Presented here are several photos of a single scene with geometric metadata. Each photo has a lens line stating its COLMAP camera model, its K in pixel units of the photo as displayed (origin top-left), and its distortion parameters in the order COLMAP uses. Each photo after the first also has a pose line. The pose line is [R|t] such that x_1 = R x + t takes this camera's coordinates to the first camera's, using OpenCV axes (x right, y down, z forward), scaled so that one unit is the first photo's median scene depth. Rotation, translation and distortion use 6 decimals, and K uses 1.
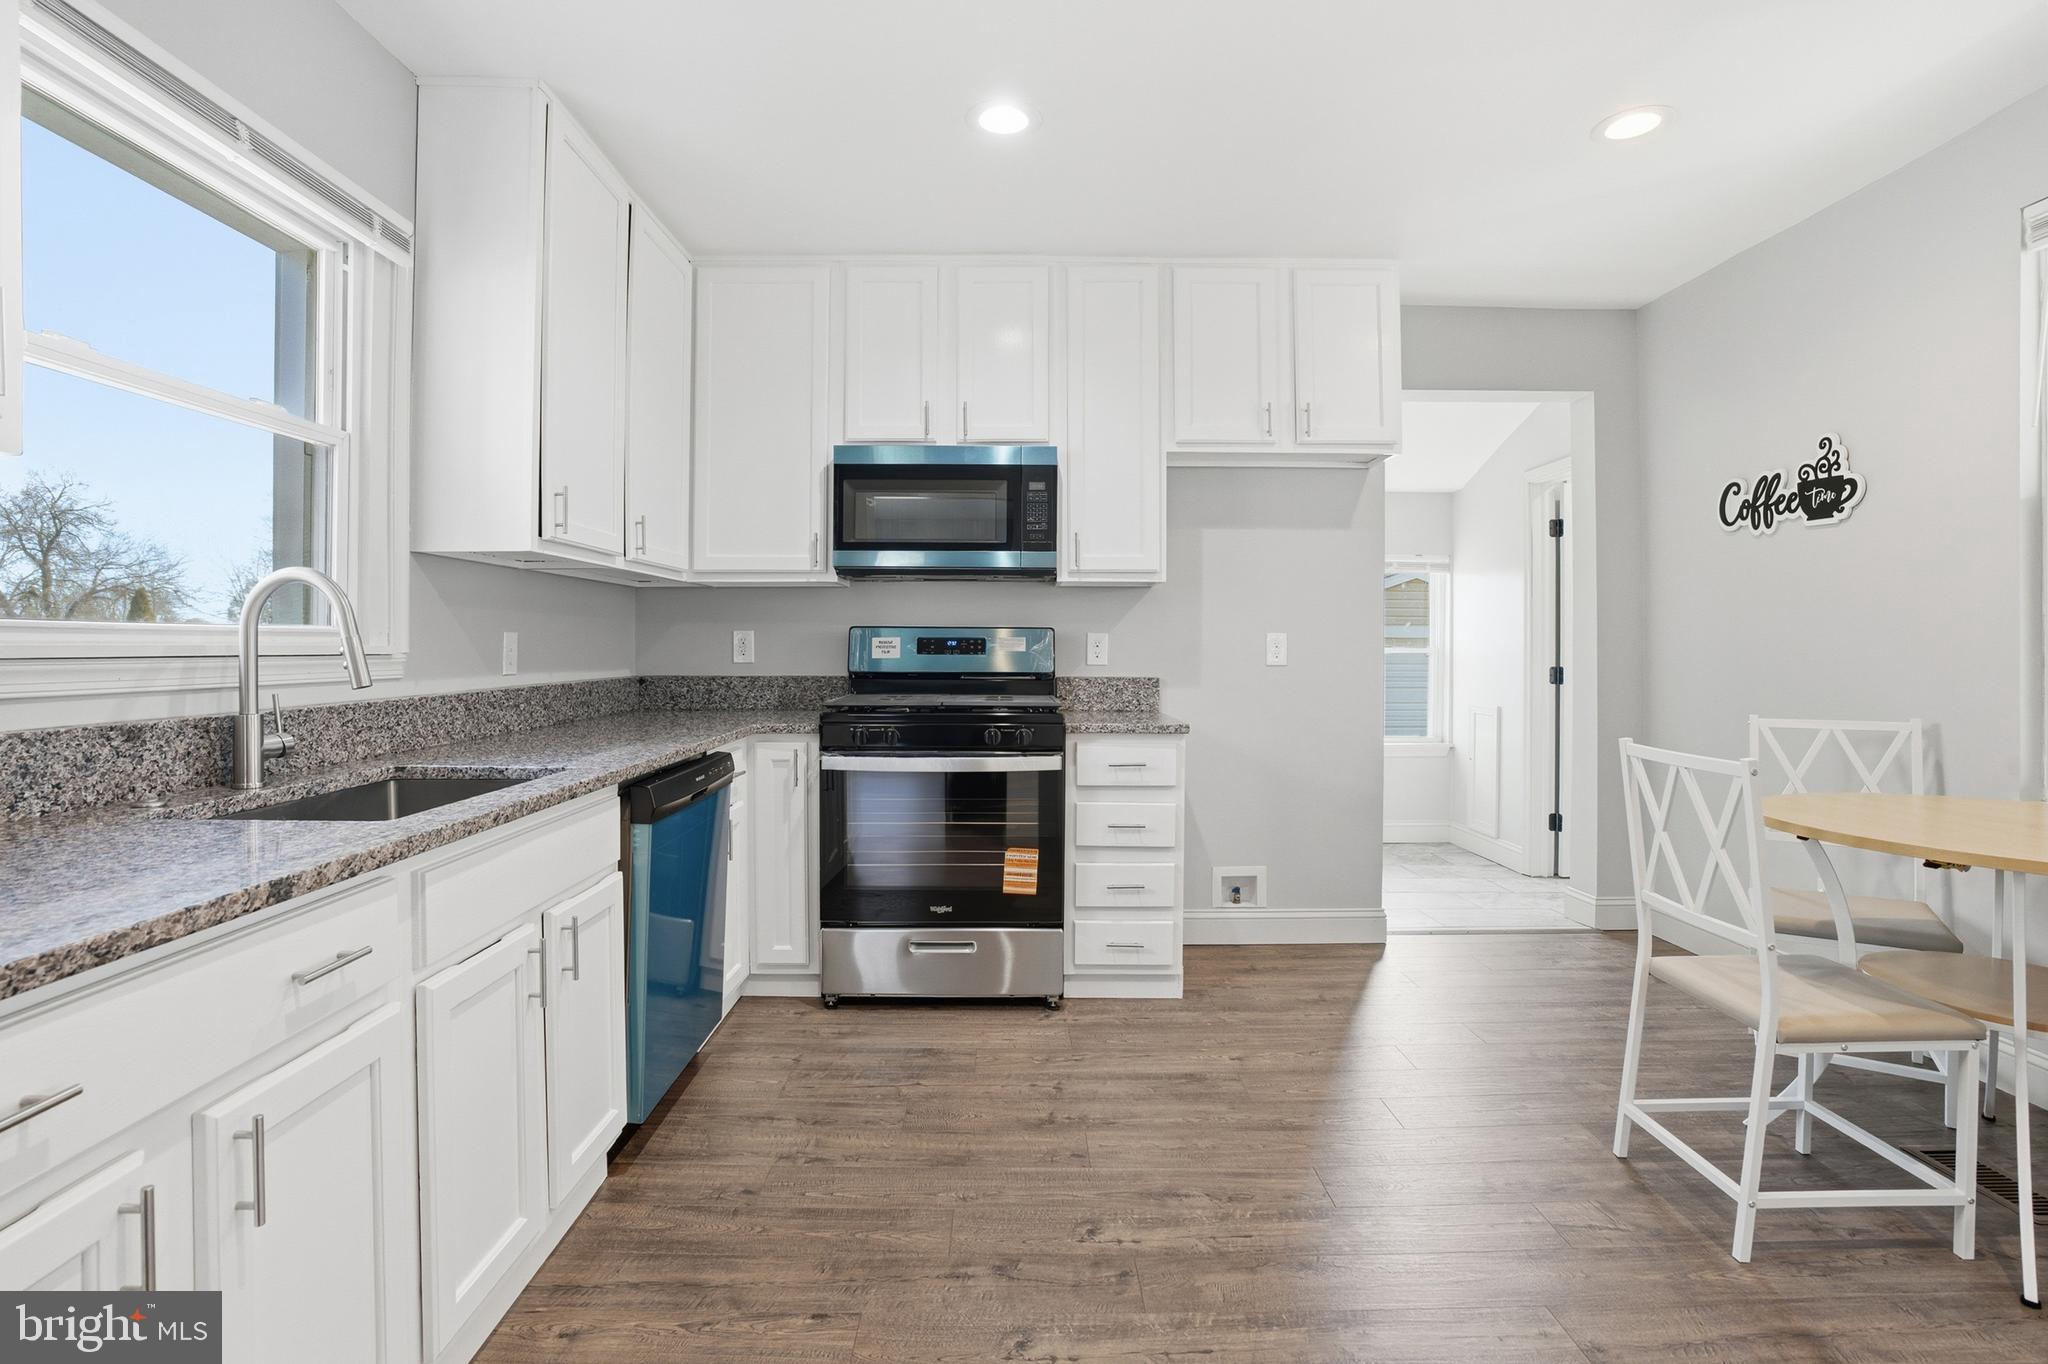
lens RADIAL K [[967.5, 0, 1019.3], [0, 967.5, 647.5], [0, 0, 1]] dist [-0.053685, 0.014549]
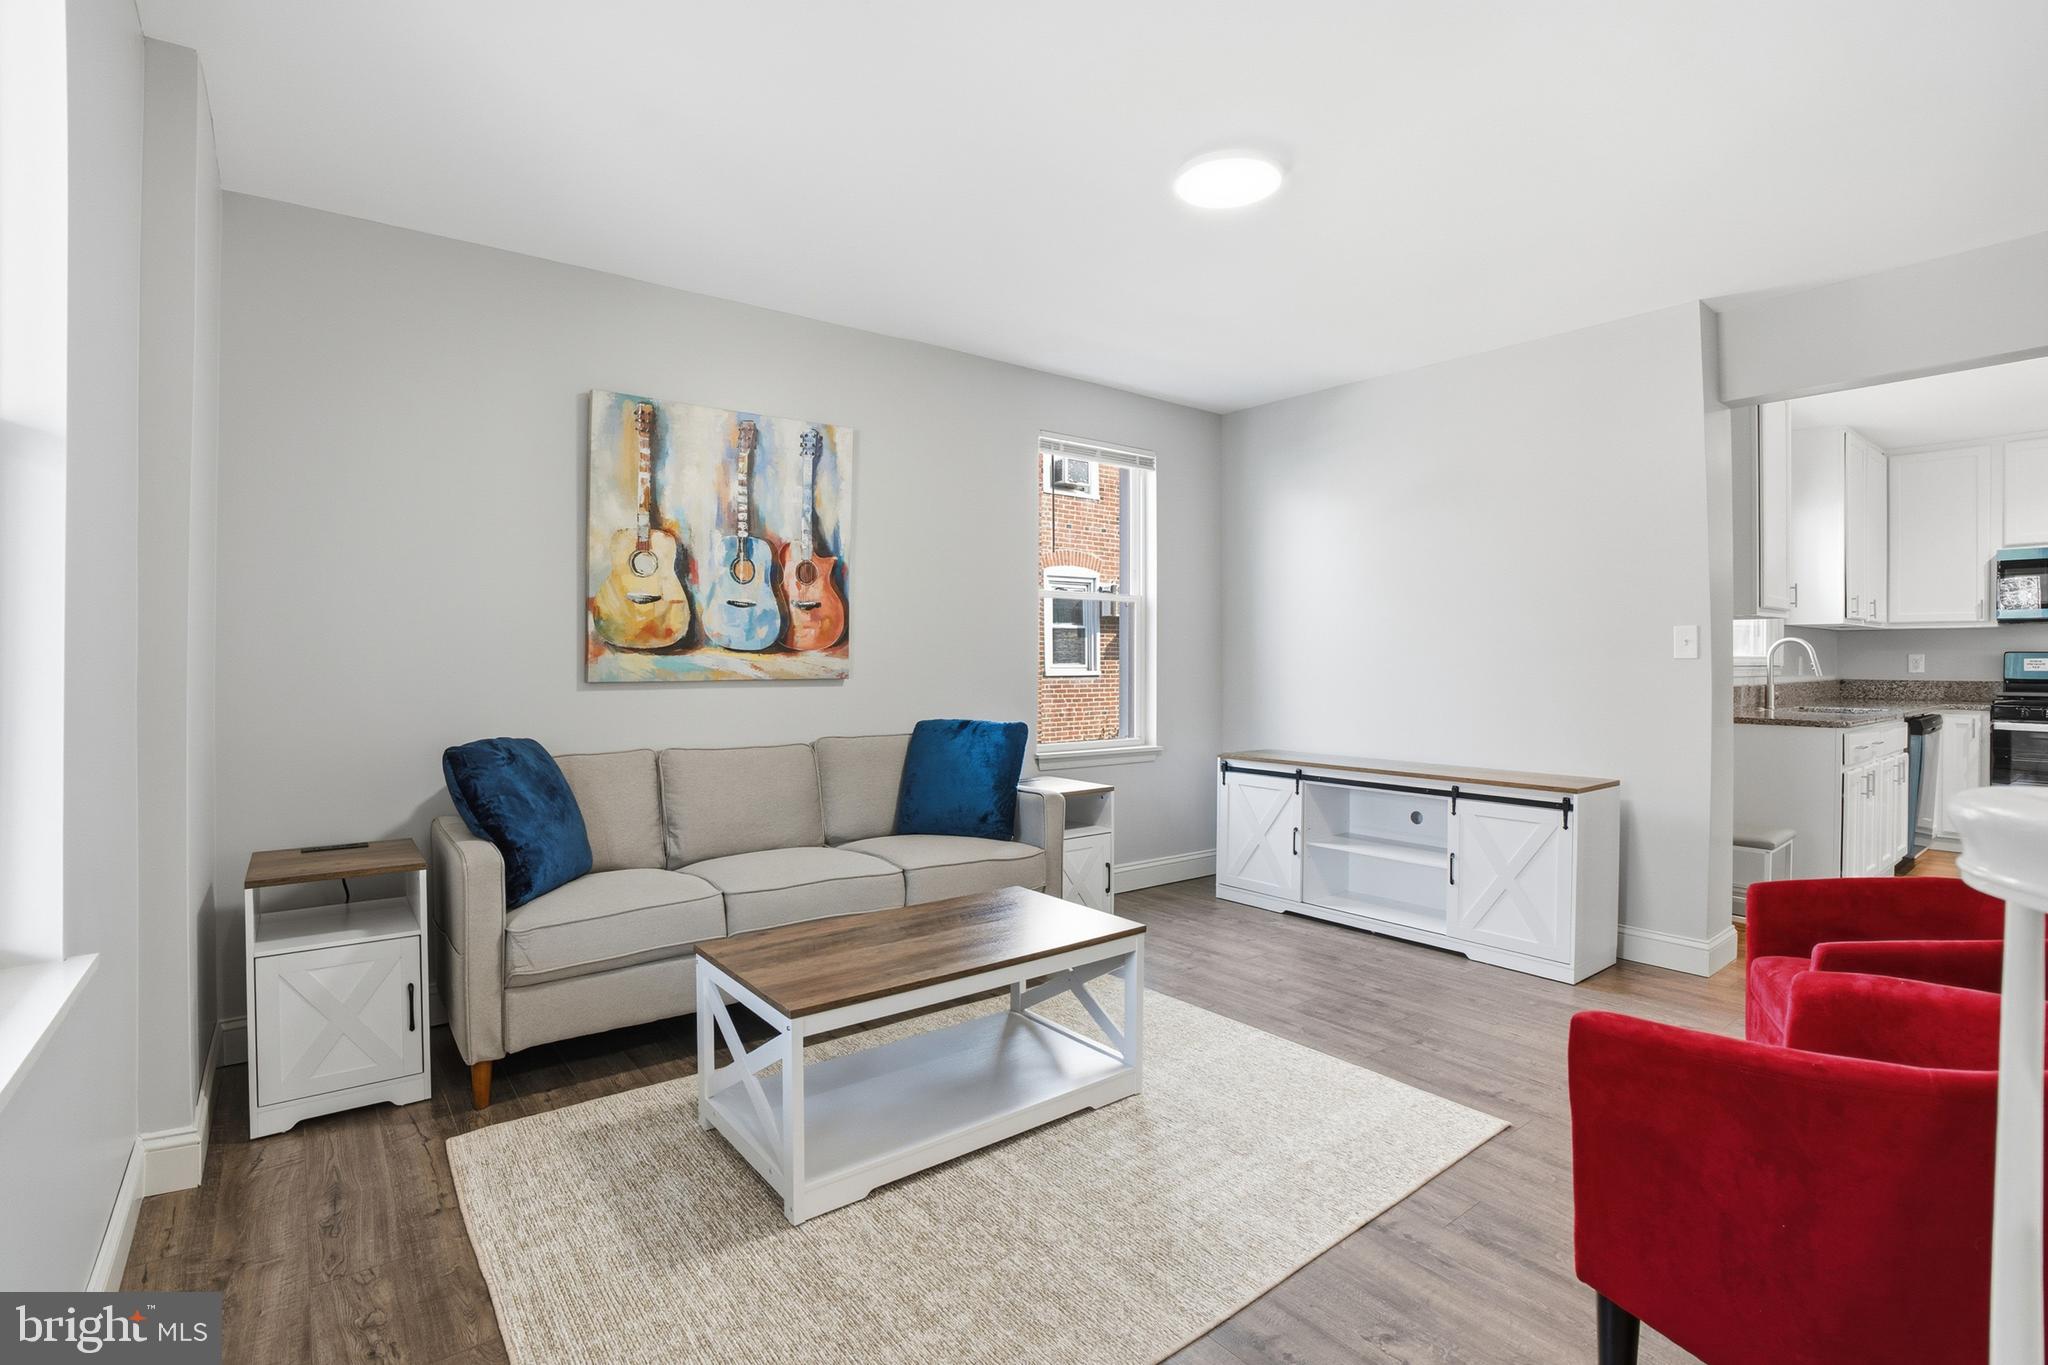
lens RADIAL K [[967.5, 0, 1018.9], [0, 967.5, 662.4], [0, 0, 1]] dist [-0.053685, 0.014549]
pose [[0.622456, 0.003344, -0.782648, 0.028713], [-0.002283, 0.999994, 0.002457, -0.004729], [0.782652, 0.000258, 0.622460, -1.634580]]
